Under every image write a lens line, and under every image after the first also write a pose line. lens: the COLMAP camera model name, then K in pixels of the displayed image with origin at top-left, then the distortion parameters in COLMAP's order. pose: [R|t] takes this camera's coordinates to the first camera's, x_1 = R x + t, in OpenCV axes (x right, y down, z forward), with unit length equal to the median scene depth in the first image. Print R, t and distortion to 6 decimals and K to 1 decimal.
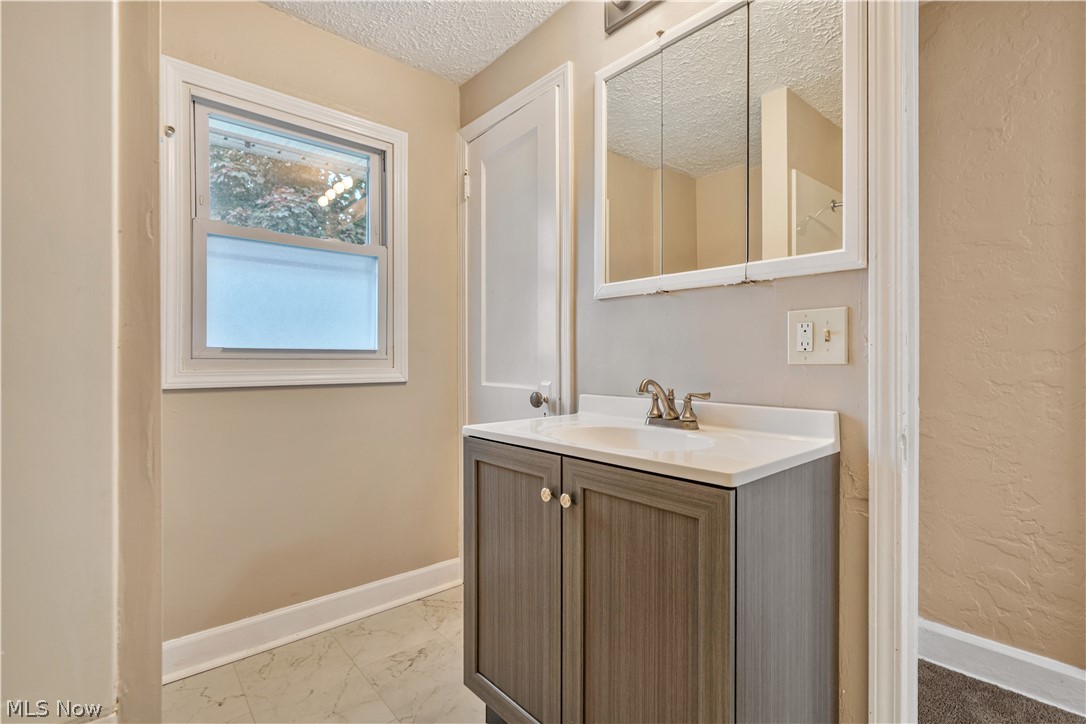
lens RADIAL K [[498.8, 0, 542.7], [0, 498.8, 362.6], [0, 0, 1]] dist [-0.003569, 0.001276]
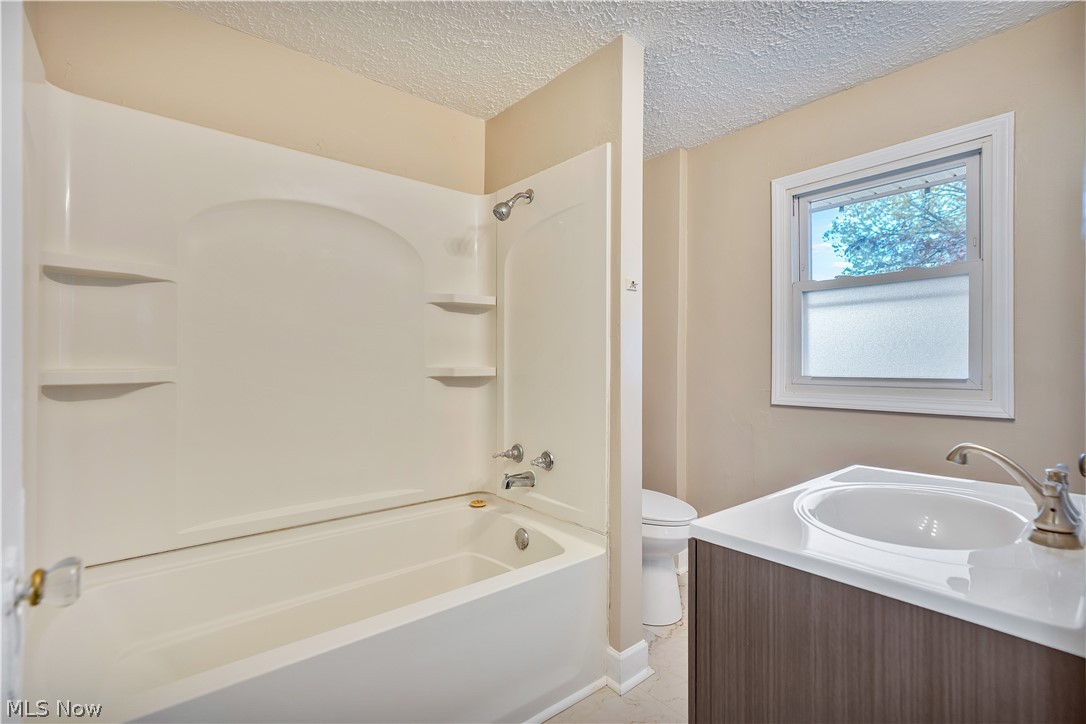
lens RADIAL K [[498.8, 0, 543.0], [0, 498.8, 362.3], [0, 0, 1]] dist [-0.003569, 0.001276]
pose [[-0.024279, -0.001263, -0.999704, 0.572202], [0.001000, 0.999999, -0.001288, -0.054615], [0.999705, -0.001031, -0.024278, 0.266914]]
